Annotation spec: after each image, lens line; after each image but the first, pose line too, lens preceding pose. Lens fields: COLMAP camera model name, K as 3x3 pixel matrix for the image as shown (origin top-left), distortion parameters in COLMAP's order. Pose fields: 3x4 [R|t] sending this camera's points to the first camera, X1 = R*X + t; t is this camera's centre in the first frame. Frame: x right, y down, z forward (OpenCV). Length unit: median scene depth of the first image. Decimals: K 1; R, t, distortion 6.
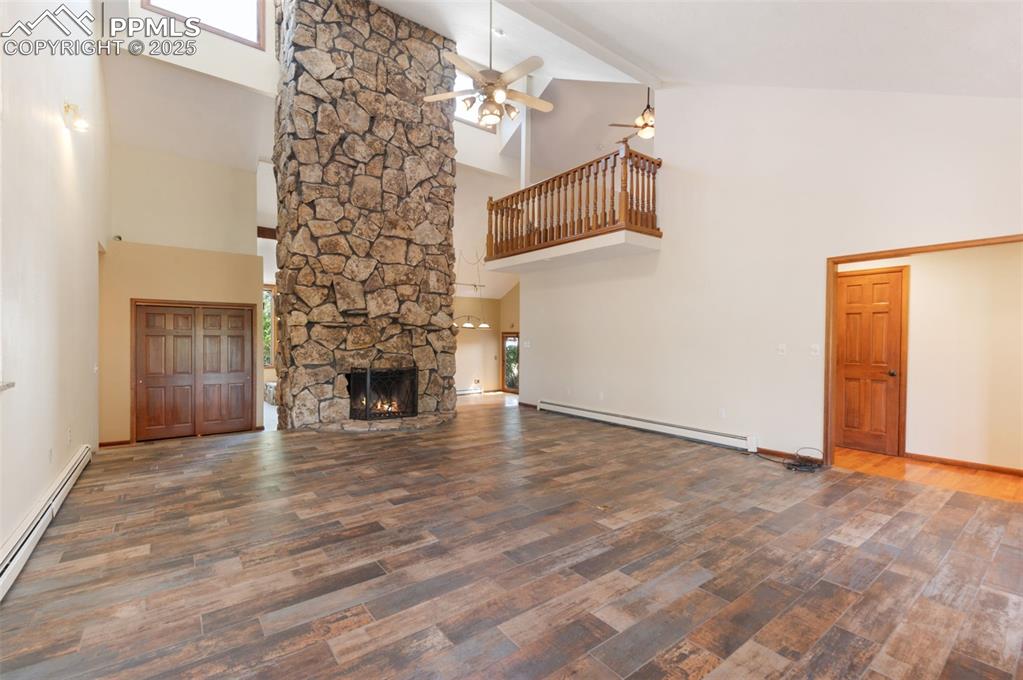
lens RADIAL K [[443.8, 0, 504.6], [0, 443.8, 341.5], [0, 0, 1]] dist [0.001679, -0.000433]
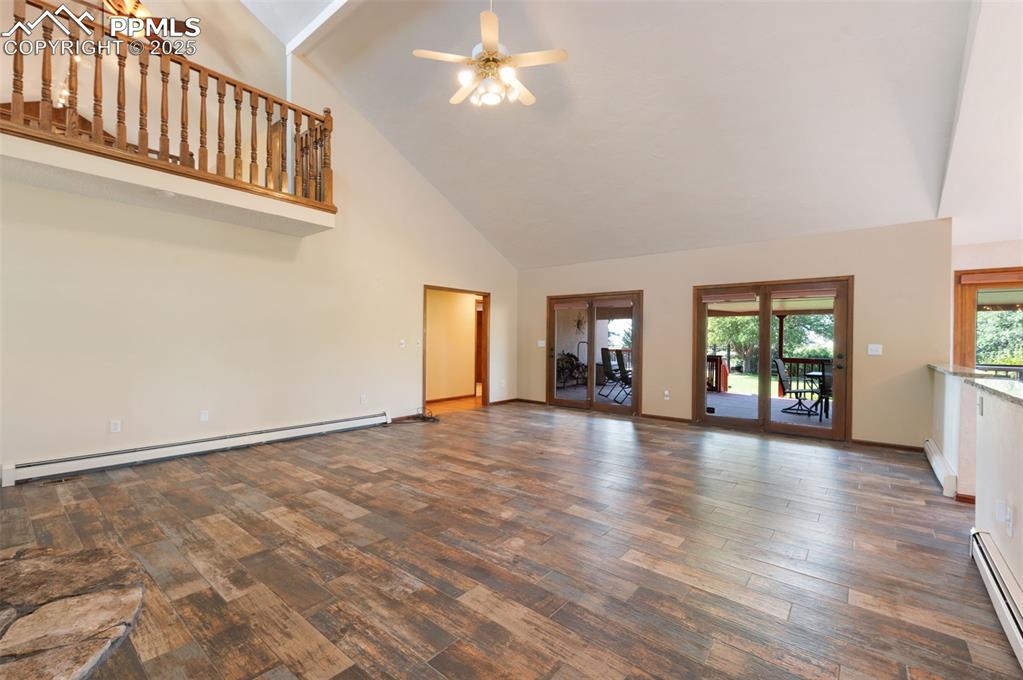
lens RADIAL K [[443.8, 0, 503.8], [0, 443.8, 335.0], [0, 0, 1]] dist [0.001679, -0.000433]
pose [[-0.226420, -0.002173, 0.974027, -0.947389], [-0.007566, 0.999971, 0.000472, -0.013218], [-0.974000, -0.007263, -0.226430, 1.179905]]
